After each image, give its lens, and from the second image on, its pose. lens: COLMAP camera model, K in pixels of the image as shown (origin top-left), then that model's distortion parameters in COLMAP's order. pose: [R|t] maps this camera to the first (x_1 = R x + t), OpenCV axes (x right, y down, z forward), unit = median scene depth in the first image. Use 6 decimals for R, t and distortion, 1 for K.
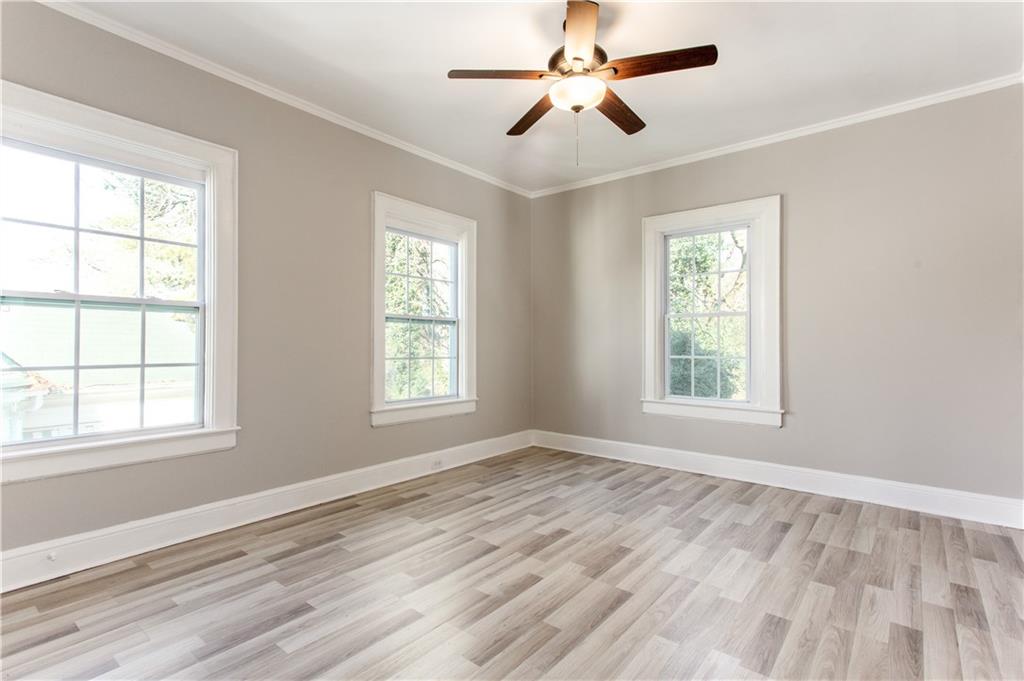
lens RADIAL K [[489.0, 0, 508.4], [0, 489.0, 337.7], [0, 0, 1]] dist [0.017858, 0.003012]
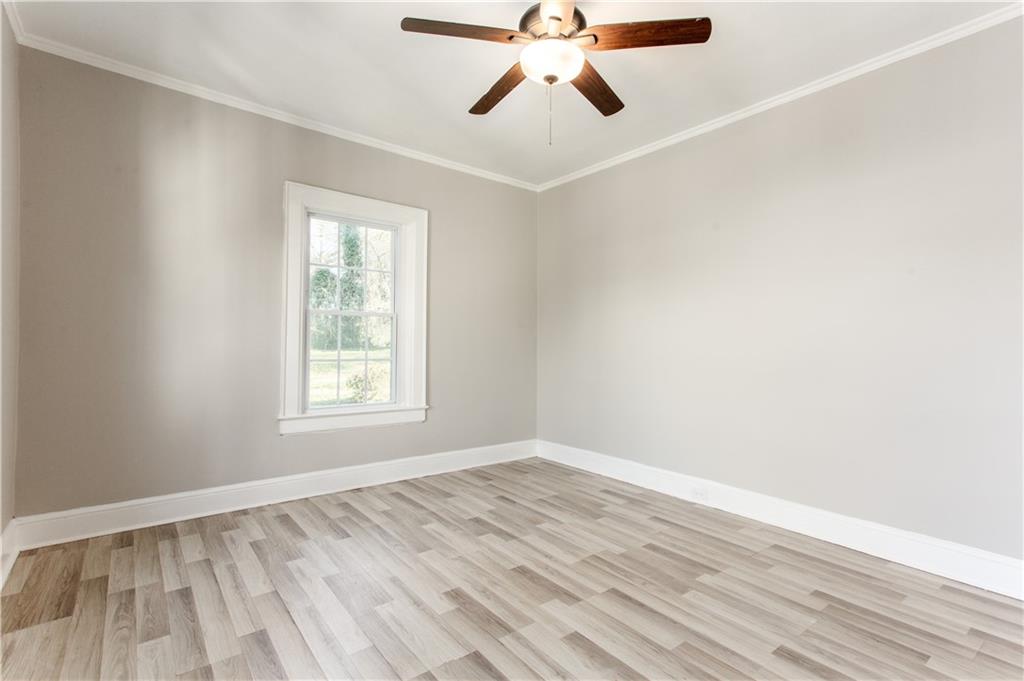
lens RADIAL K [[489.0, 0, 514.1], [0, 489.0, 340.8], [0, 0, 1]] dist [0.017858, 0.003012]
pose [[0.208825, 0.008650, 0.977915, -0.648583], [-0.023788, 0.999710, -0.003763, 0.000726], [-0.977664, -0.022477, 0.208970, 0.786334]]
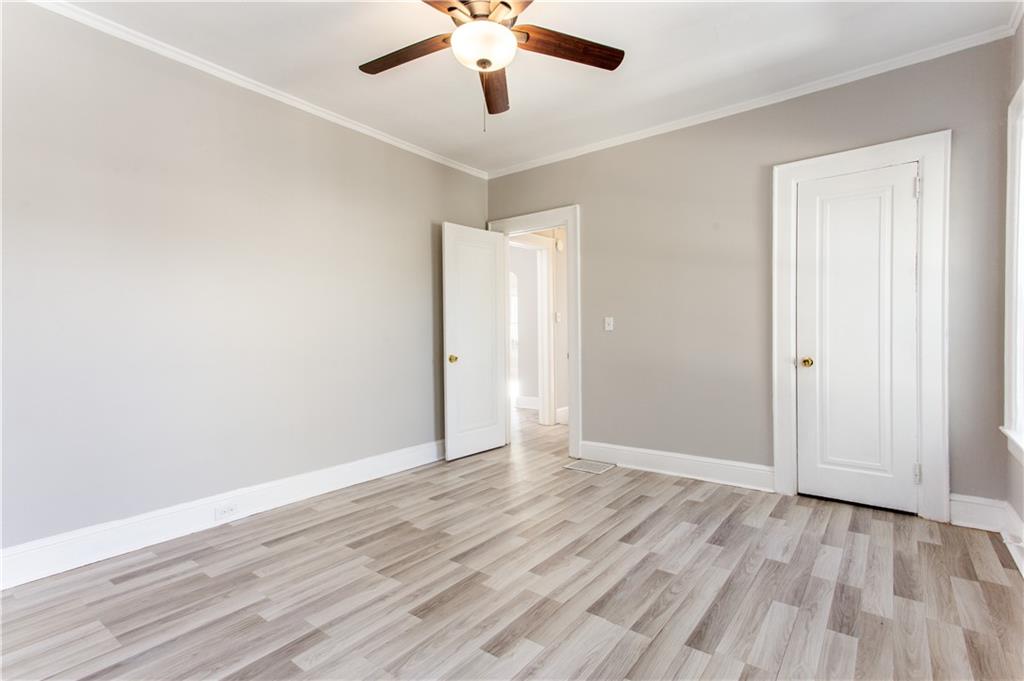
lens RADIAL K [[489.0, 0, 520.3], [0, 489.0, 315.5], [0, 0, 1]] dist [0.017858, 0.003012]
pose [[-0.998835, 0.007970, -0.047592, 0.111144], [0.010046, 0.999001, -0.043536, 0.010682], [0.047198, -0.043963, -0.997918, 1.693499]]
